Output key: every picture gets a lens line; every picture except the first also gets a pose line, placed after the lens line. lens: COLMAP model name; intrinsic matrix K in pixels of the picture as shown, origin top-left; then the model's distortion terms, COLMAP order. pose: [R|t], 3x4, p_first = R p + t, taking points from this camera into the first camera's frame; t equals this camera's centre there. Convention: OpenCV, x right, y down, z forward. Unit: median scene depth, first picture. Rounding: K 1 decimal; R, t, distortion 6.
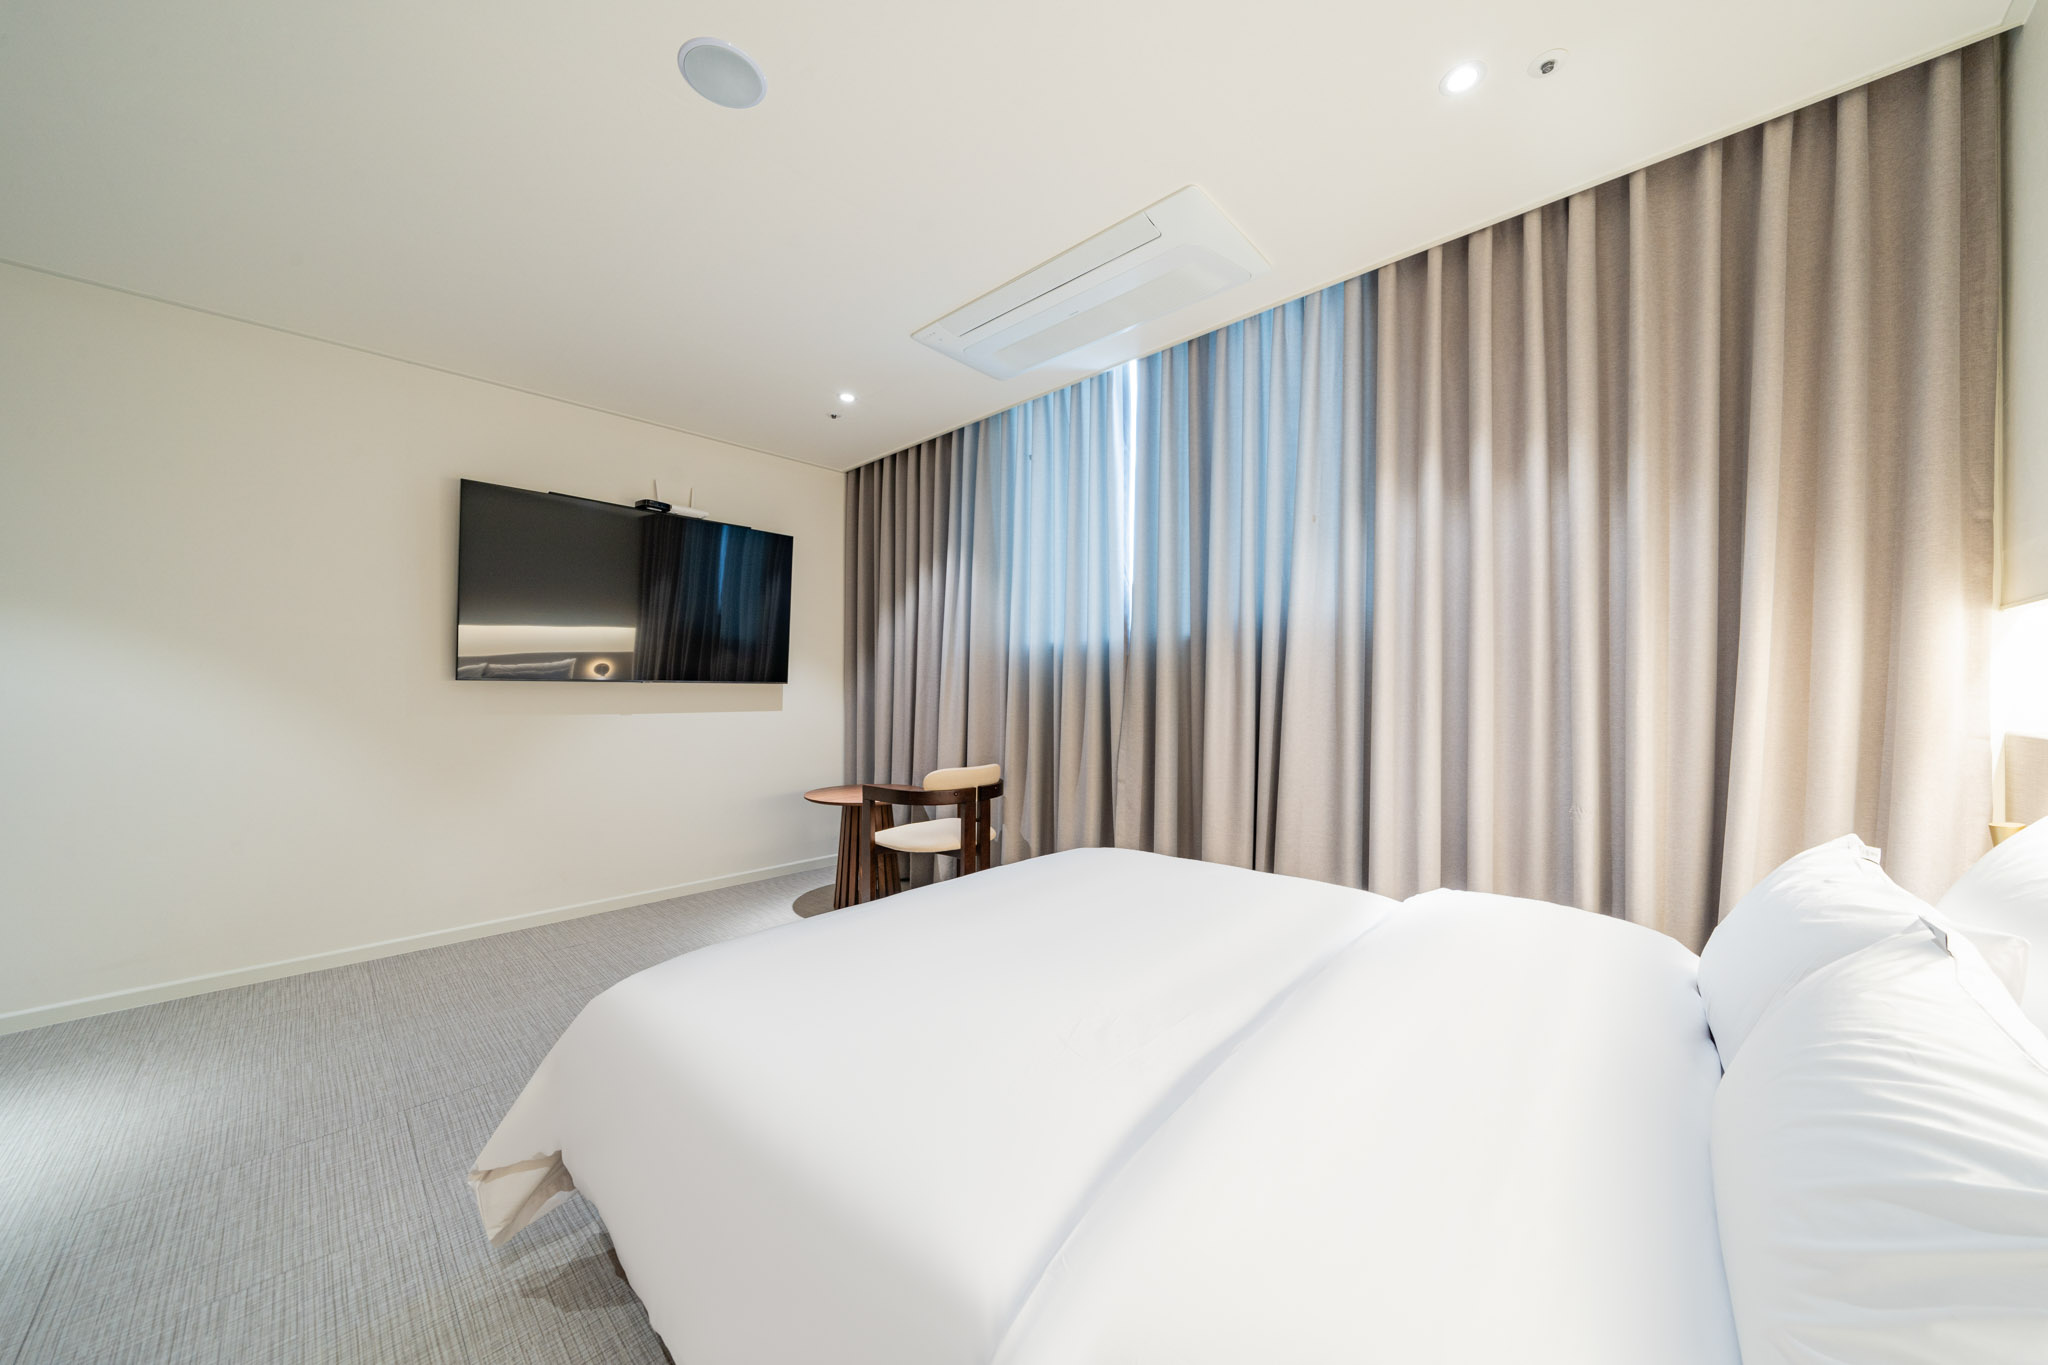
lens RADIAL K [[710.7, 0, 1012.1], [0, 710.7, 673.6], [0, 0, 1]] dist [0.009482, -0.000058]
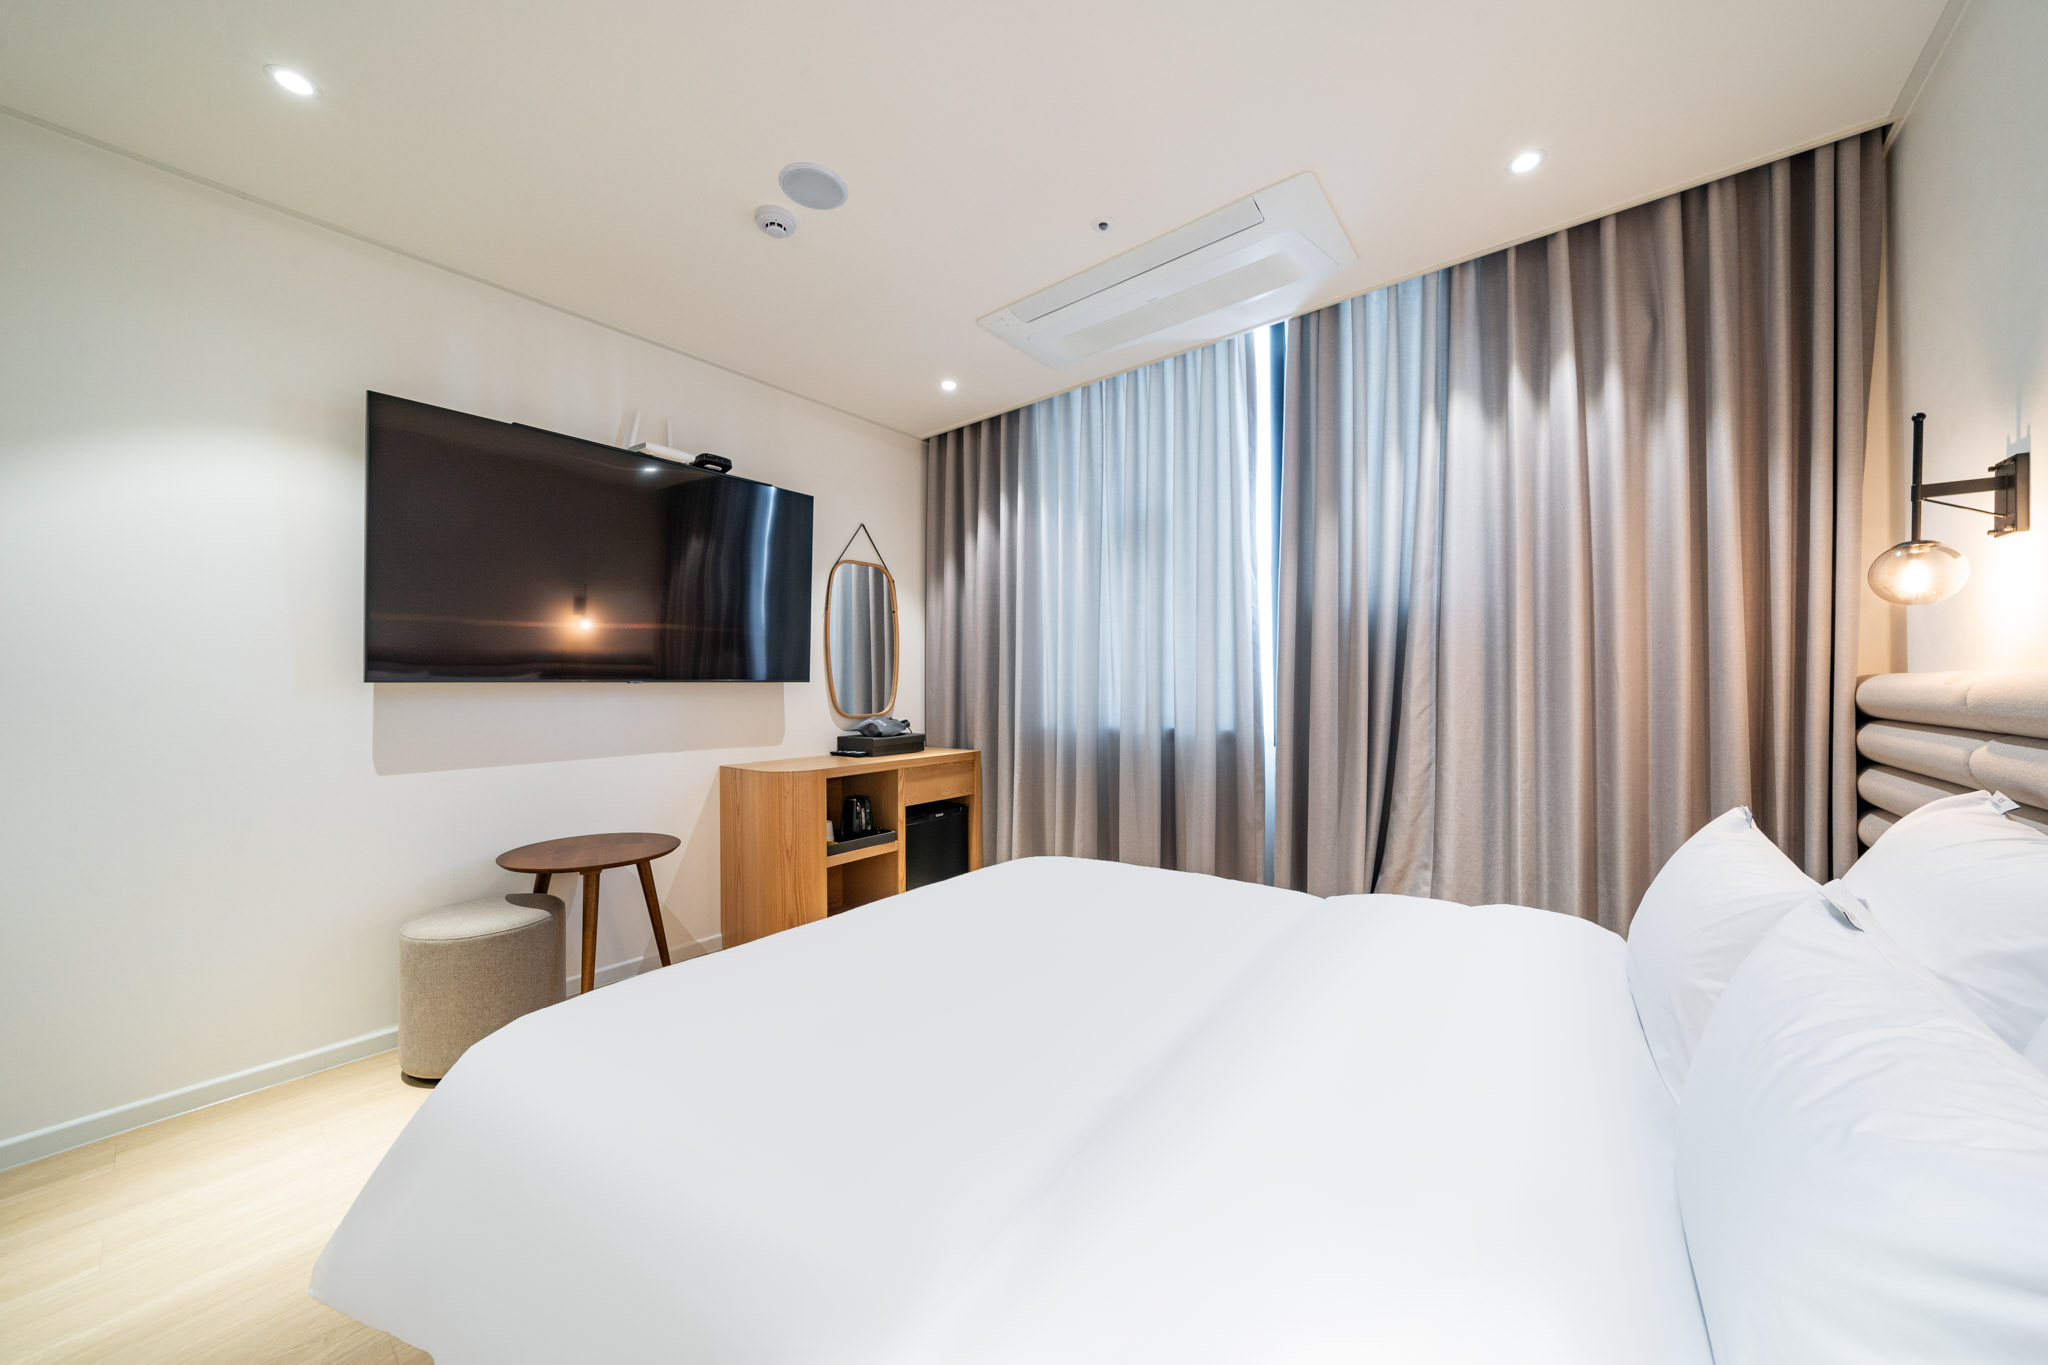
lens RADIAL K [[710.7, 0, 1035.2], [0, 710.7, 674.9], [0, 0, 1]] dist [0.009482, -0.000058]
pose [[0.996890, 0.020864, 0.075990, -0.124818], [-0.019981, 0.999724, -0.012356, 0.009464], [-0.076227, 0.010799, 0.997032, 0.098399]]
